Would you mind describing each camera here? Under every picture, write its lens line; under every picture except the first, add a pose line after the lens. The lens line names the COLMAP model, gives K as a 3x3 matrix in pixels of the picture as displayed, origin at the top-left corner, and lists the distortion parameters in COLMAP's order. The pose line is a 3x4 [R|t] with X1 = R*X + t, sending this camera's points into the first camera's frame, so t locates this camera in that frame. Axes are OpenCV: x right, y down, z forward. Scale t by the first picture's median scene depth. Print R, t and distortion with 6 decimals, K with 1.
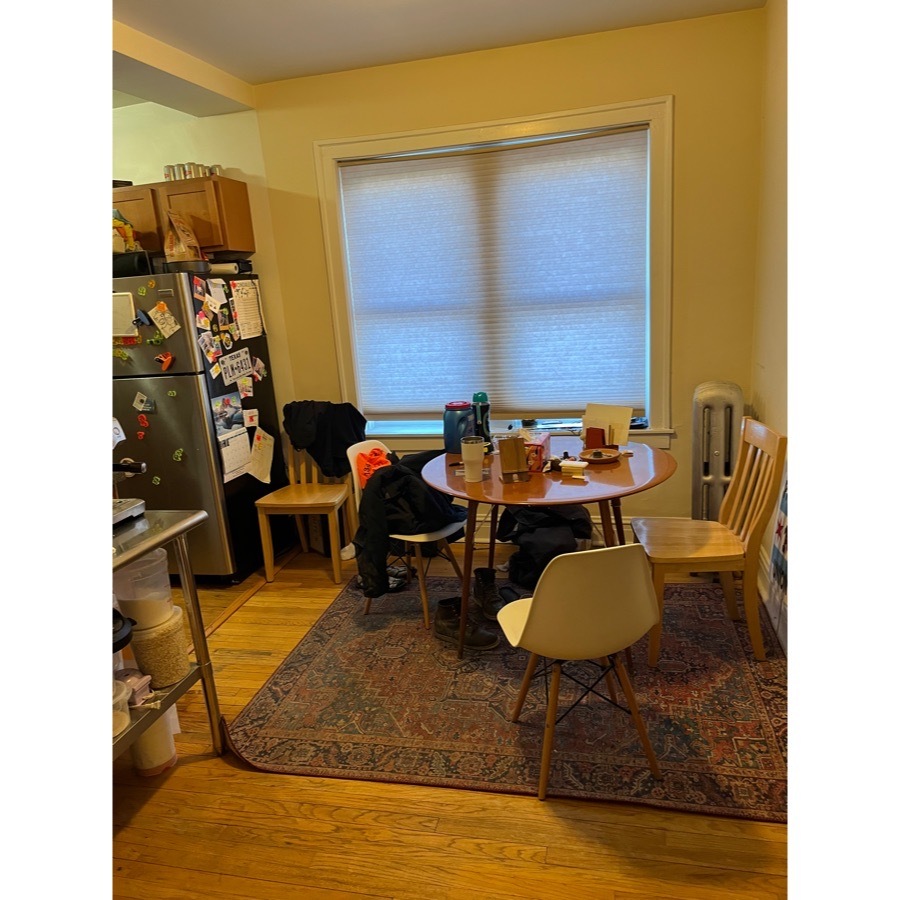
lens RADIAL K [[682.7, 0, 450.0], [0, 682.7, 457.1], [0, 0, 1]] dist [0.016729, 0.004749]
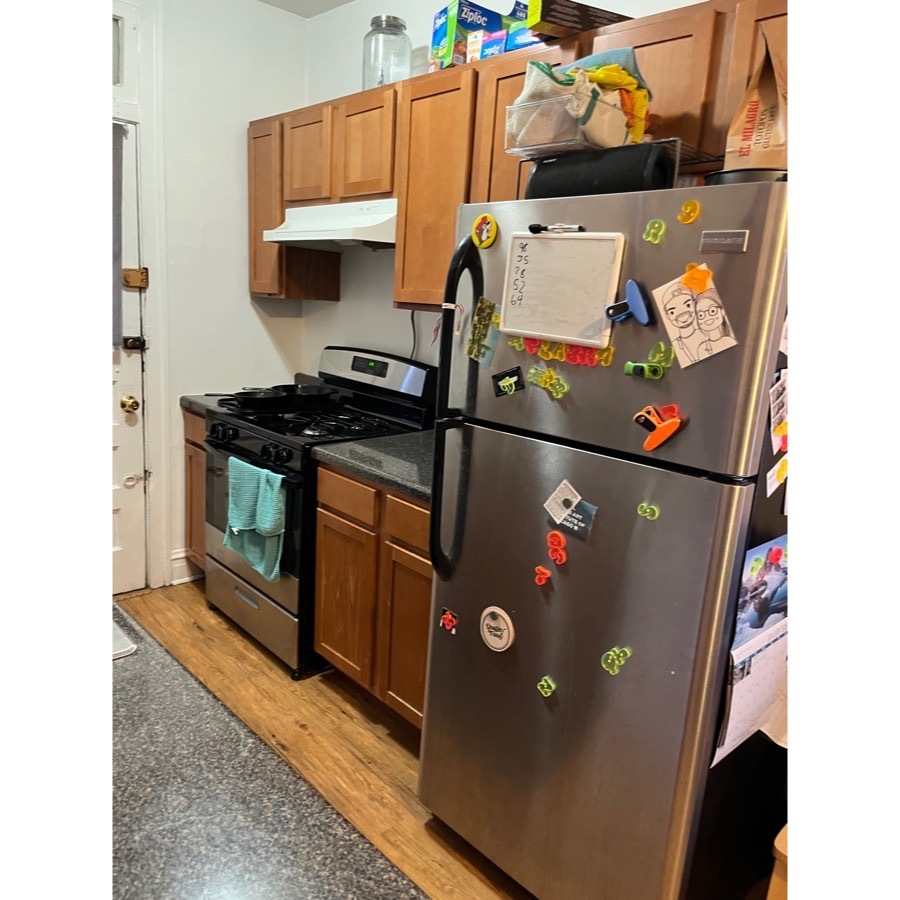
lens RADIAL K [[682.7, 0, 446.7], [0, 682.7, 448.3], [0, 0, 1]] dist [0.016729, 0.004749]
pose [[0.838064, 0.236752, -0.491526, -0.327804], [-0.255768, 0.966293, 0.029341, -0.110397], [0.481905, 0.101127, 0.870368, 0.627763]]
